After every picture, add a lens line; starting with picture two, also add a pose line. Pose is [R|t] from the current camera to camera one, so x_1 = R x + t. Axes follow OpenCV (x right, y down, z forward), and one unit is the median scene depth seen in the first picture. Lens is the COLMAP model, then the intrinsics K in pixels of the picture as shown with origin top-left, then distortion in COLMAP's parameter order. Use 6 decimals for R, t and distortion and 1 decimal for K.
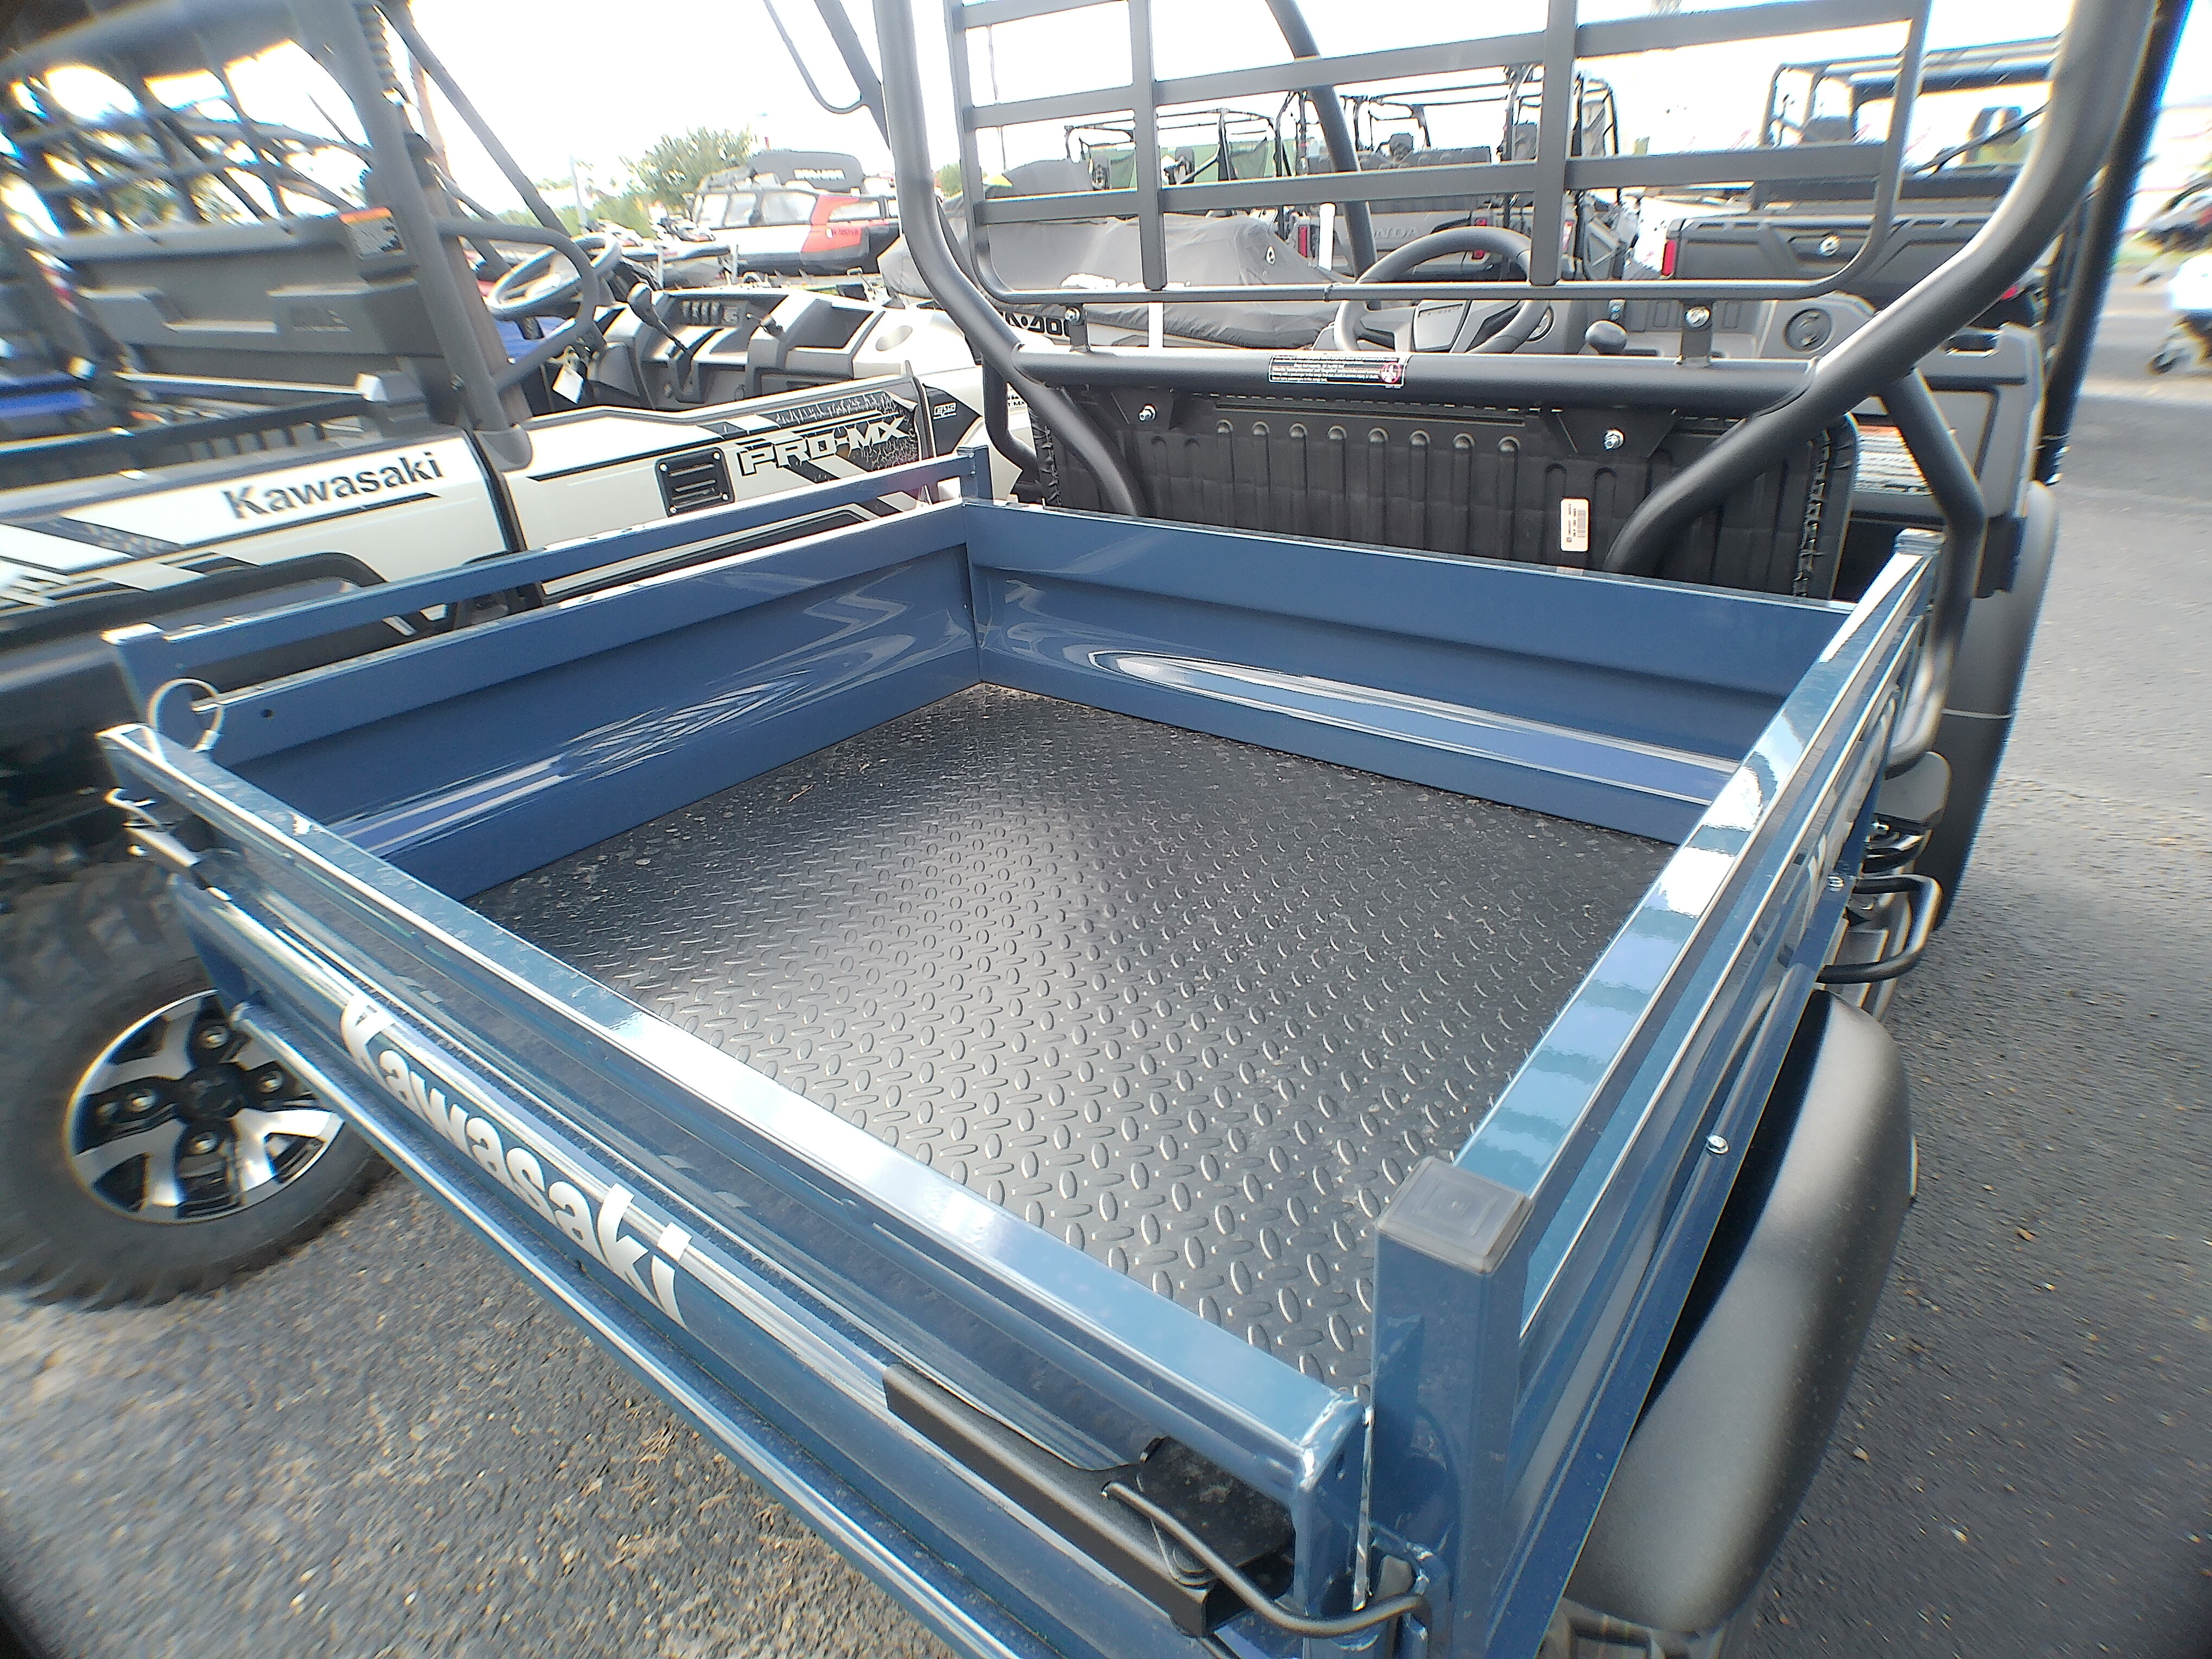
lens RADIAL K [[1194.2, 0, 1142.4], [0, 1194.2, 828.4], [0, 0, 1]] dist [-0.038330, 0.001757]
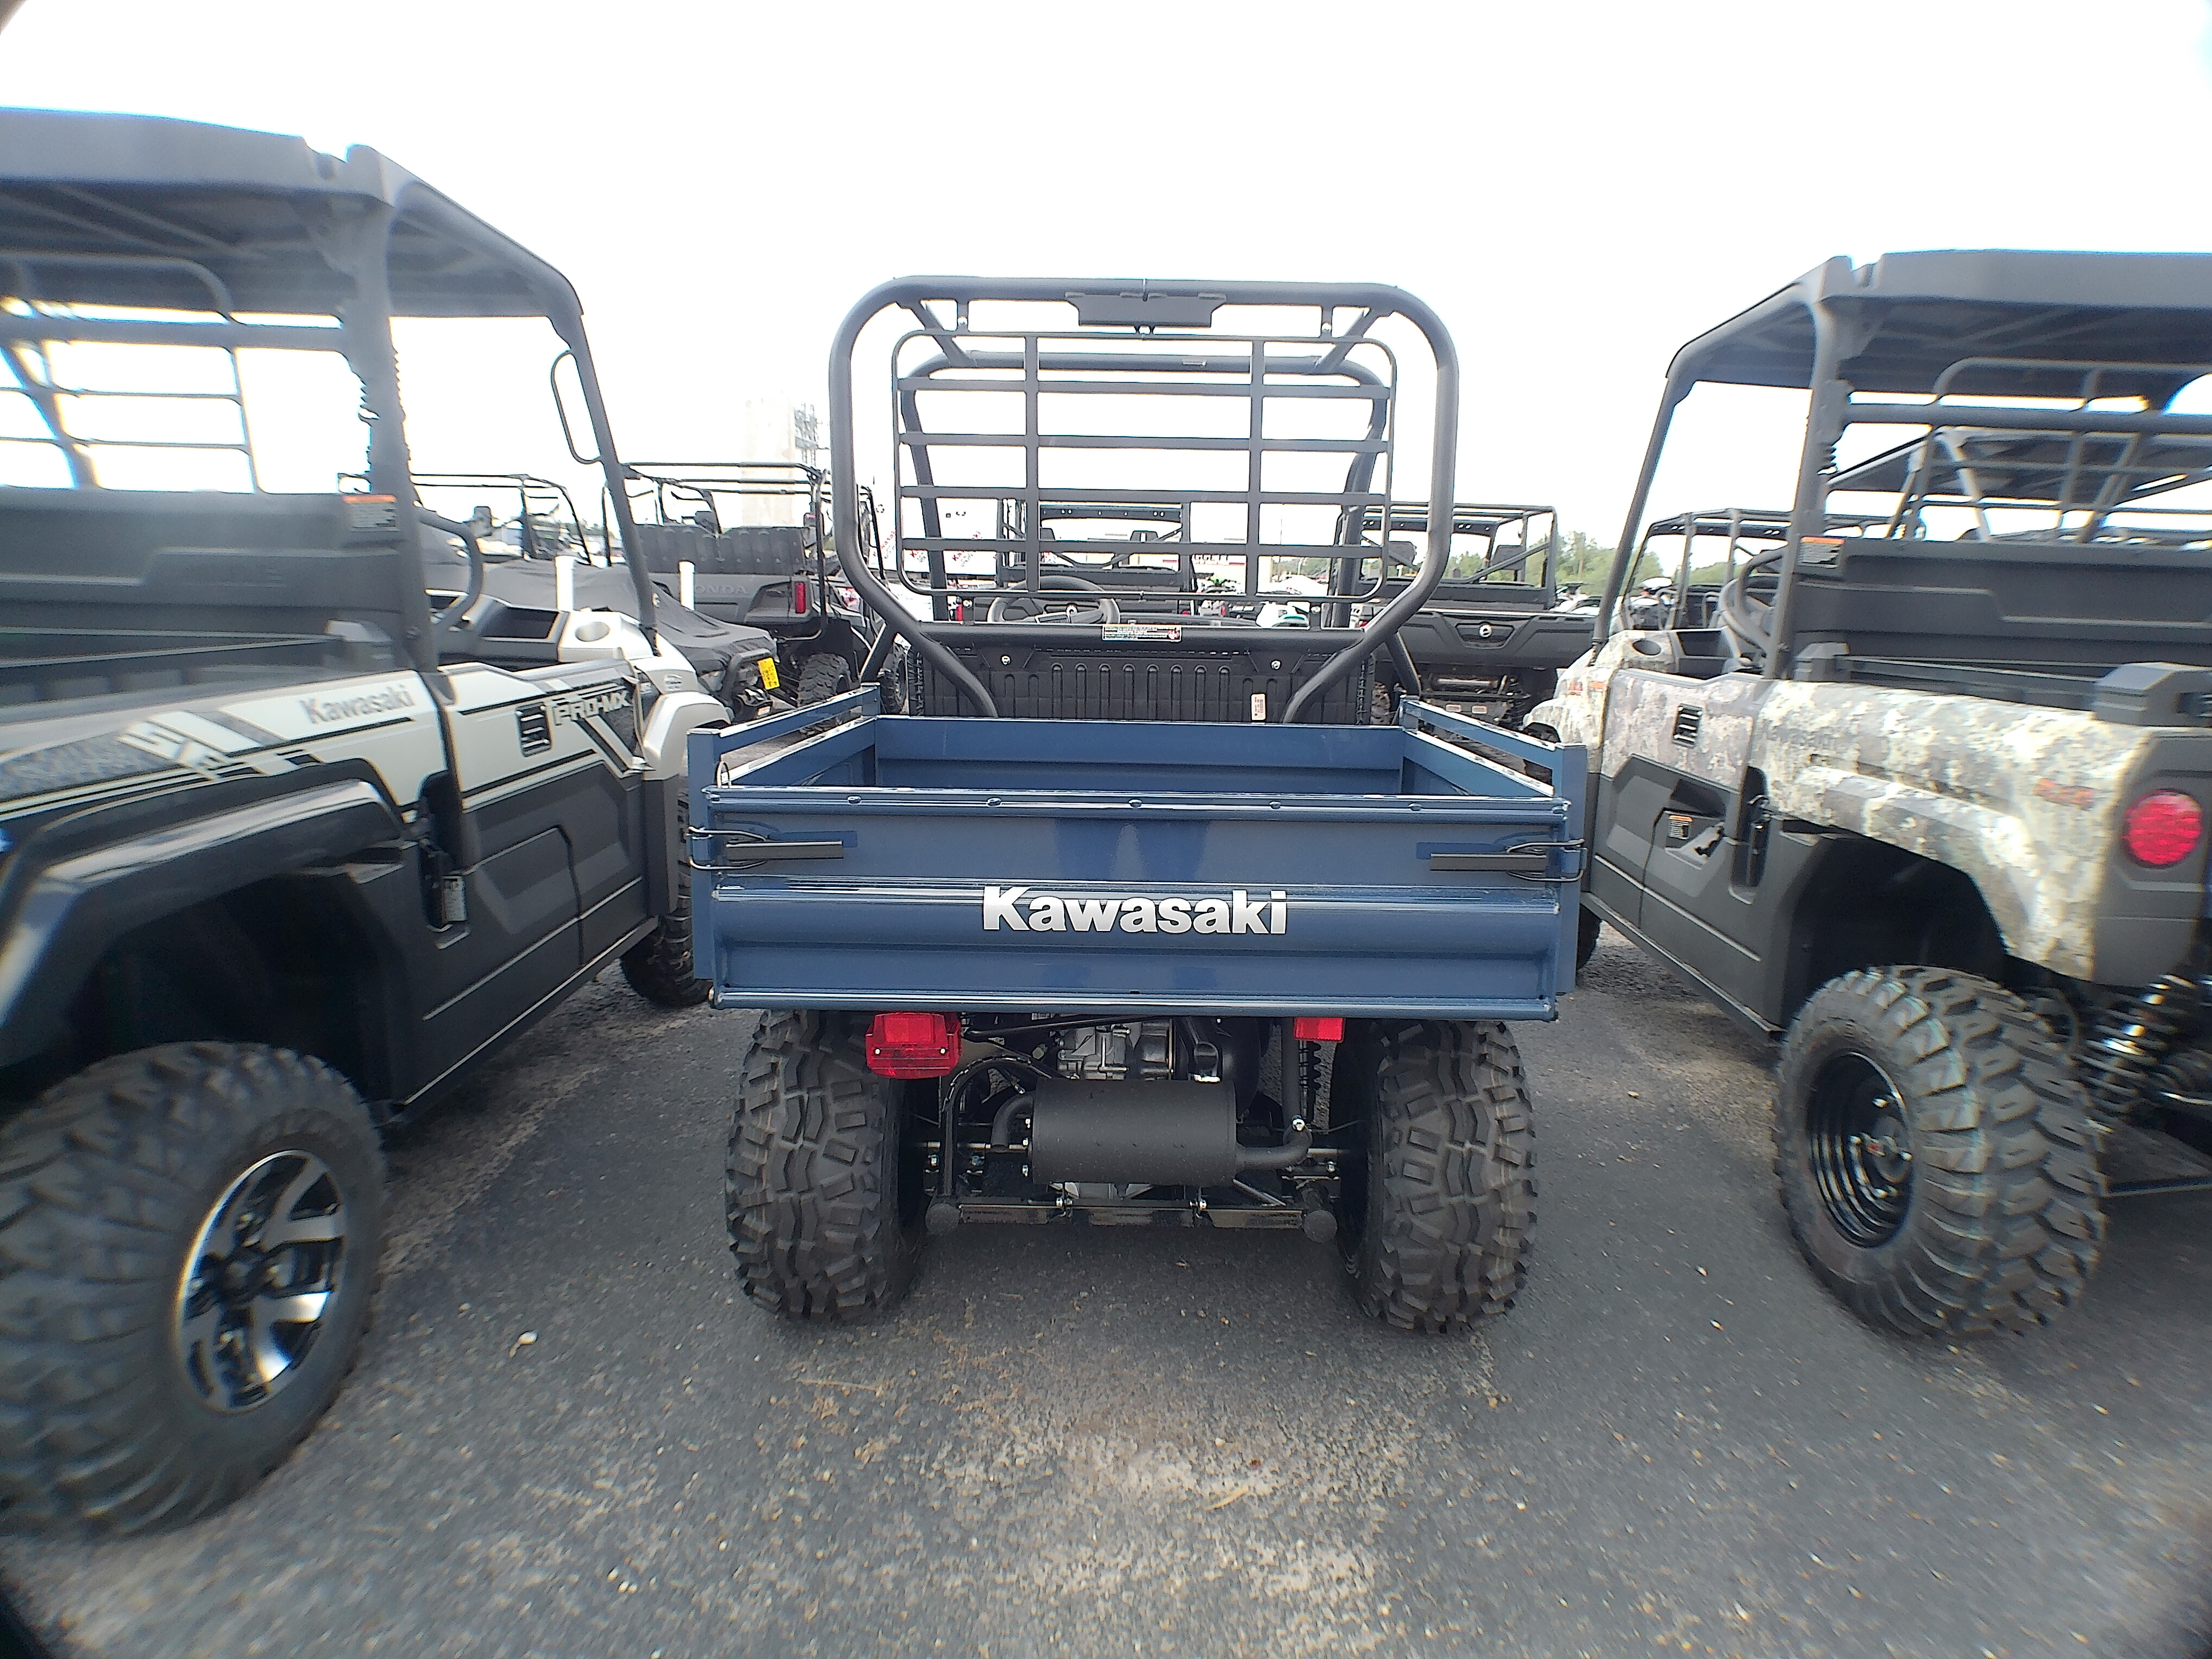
lens RADIAL K [[1194.2, 0, 1142.4], [0, 1194.2, 828.4], [0, 0, 1]] dist [-0.038330, 0.001757]
pose [[0.798578, -0.055313, 0.599344, -0.570338], [0.220293, 0.953537, -0.205521, 0.177832], [-0.560129, 0.296156, 0.773658, -0.233582]]
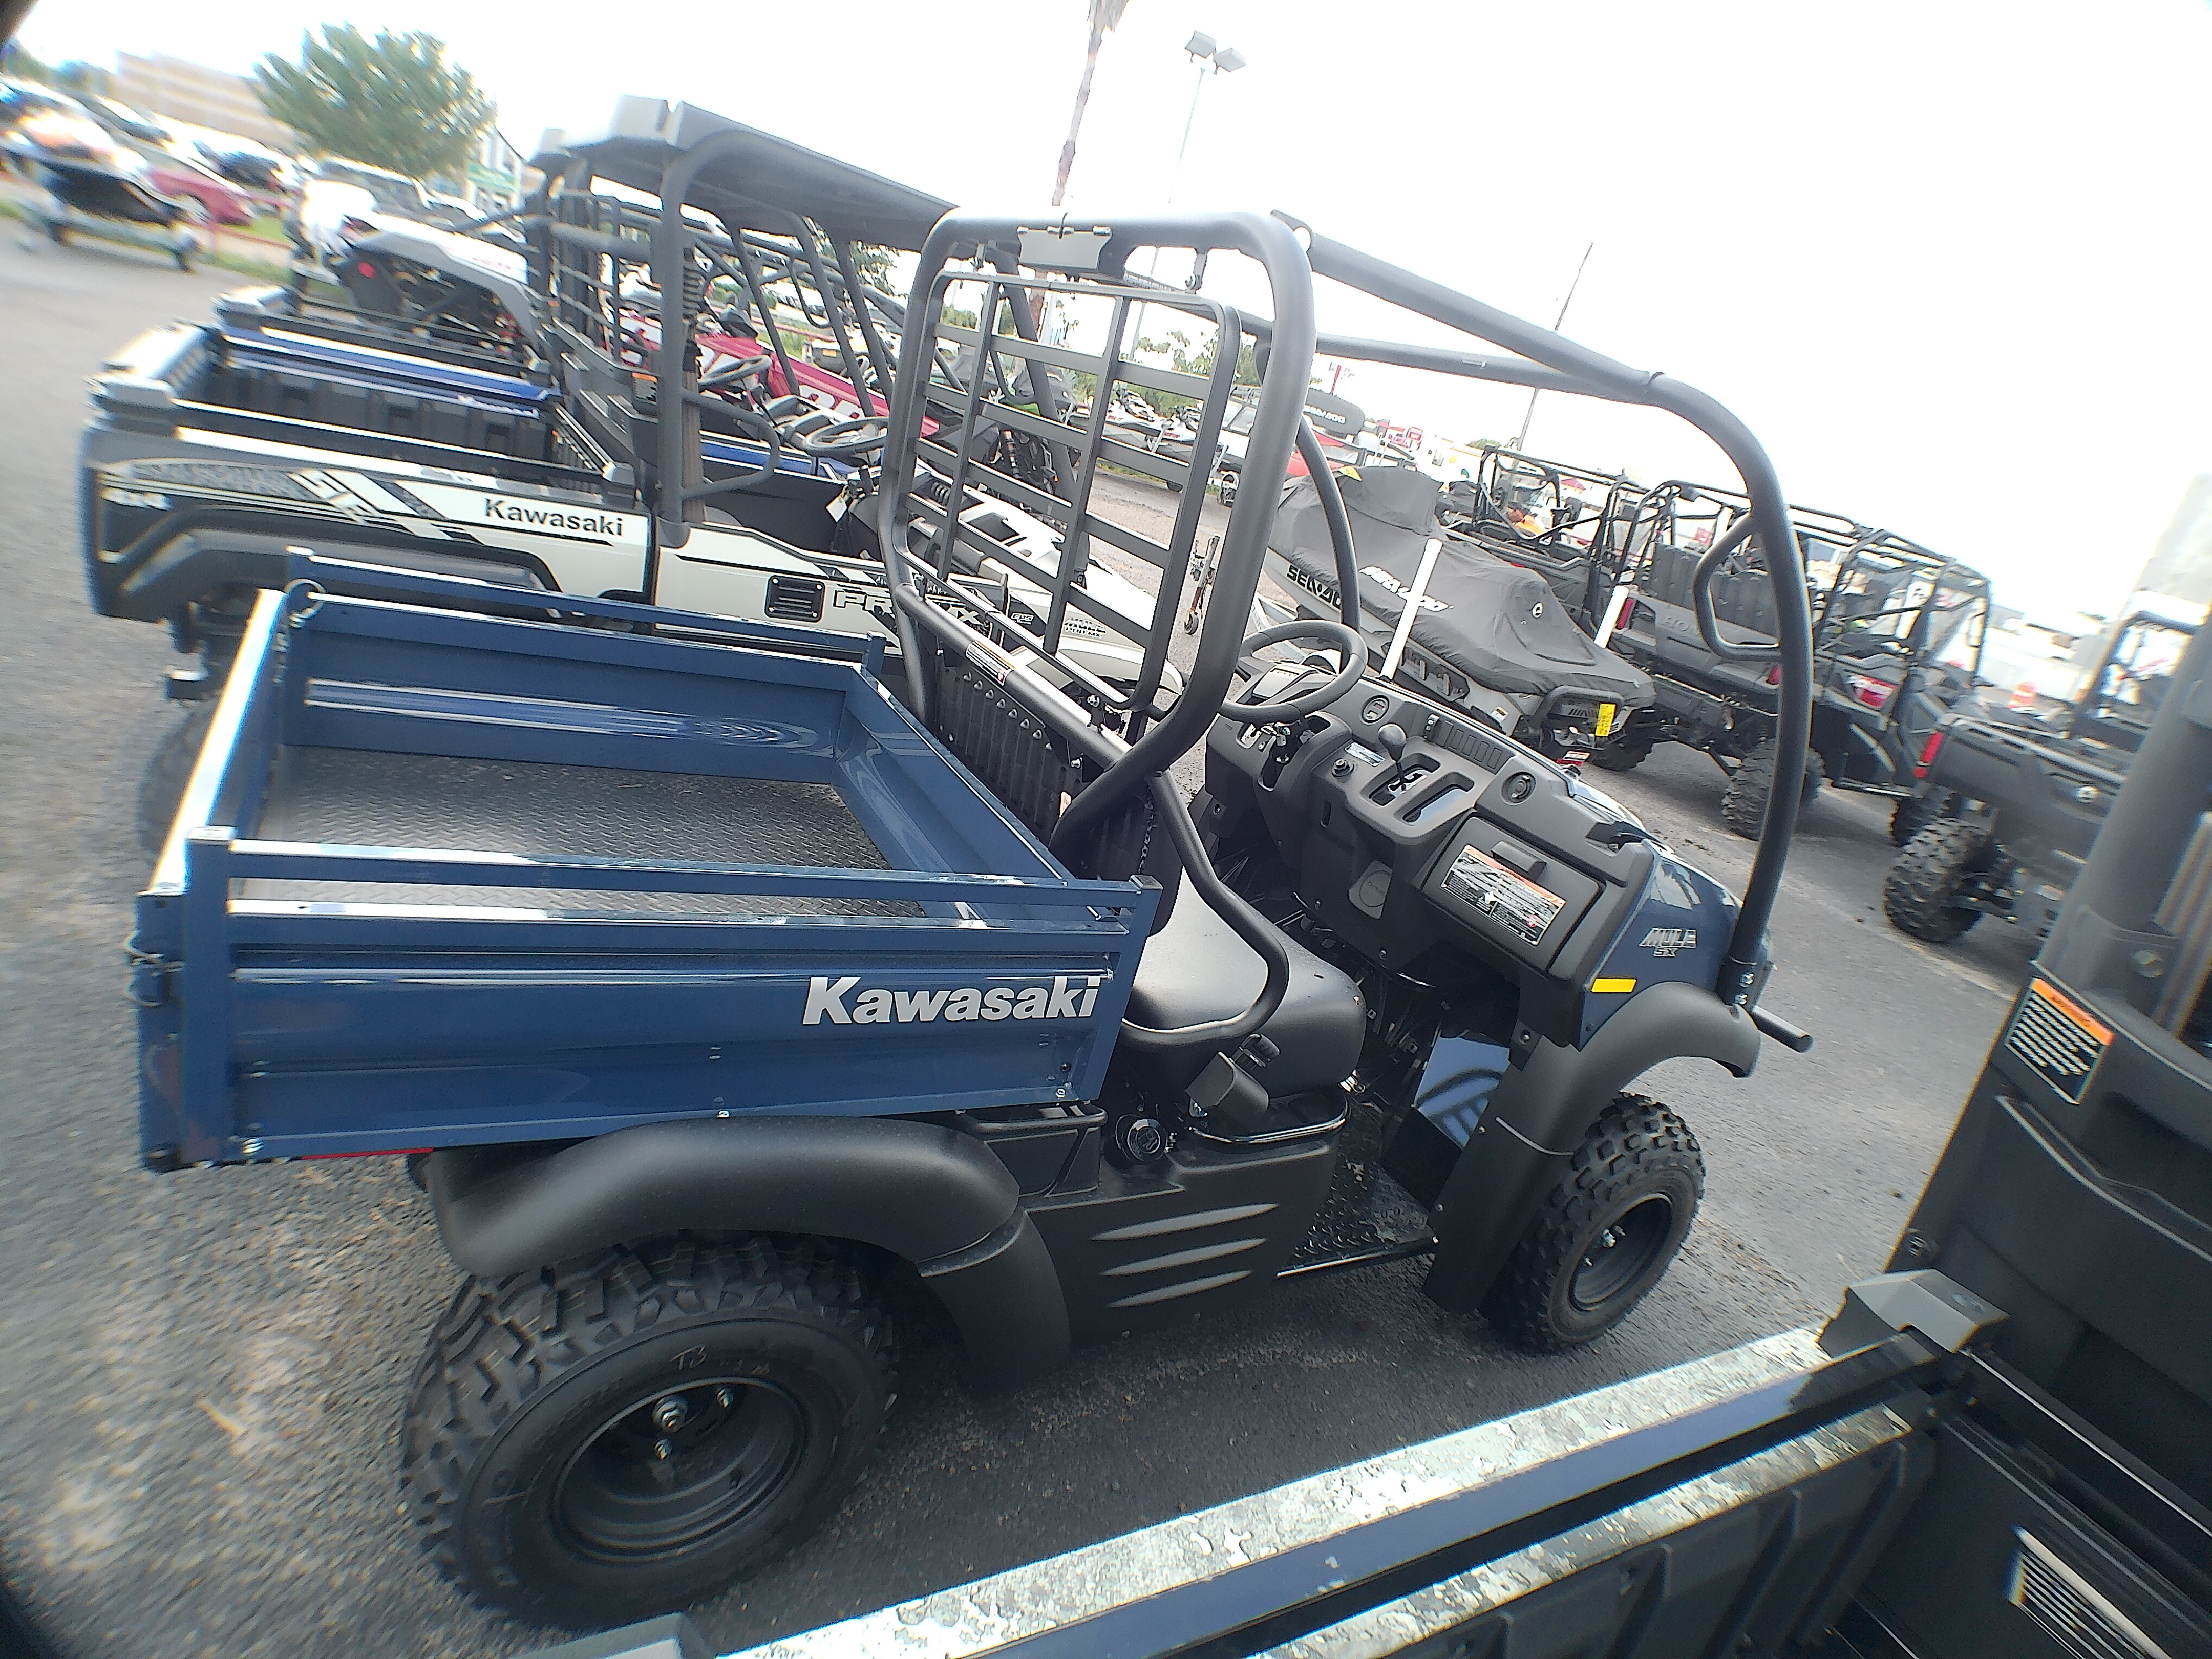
lens RADIAL K [[1200.4, 0, 1158.9], [0, 1200.4, 822.7], [0, 0, 1]] dist [-0.033463, -0.001123]
pose [[0.878220, 0.389253, -0.277869, 0.485582], [-0.433594, 0.893194, -0.119165, -0.062792], [0.201806, 0.225135, 0.953199, -0.217444]]
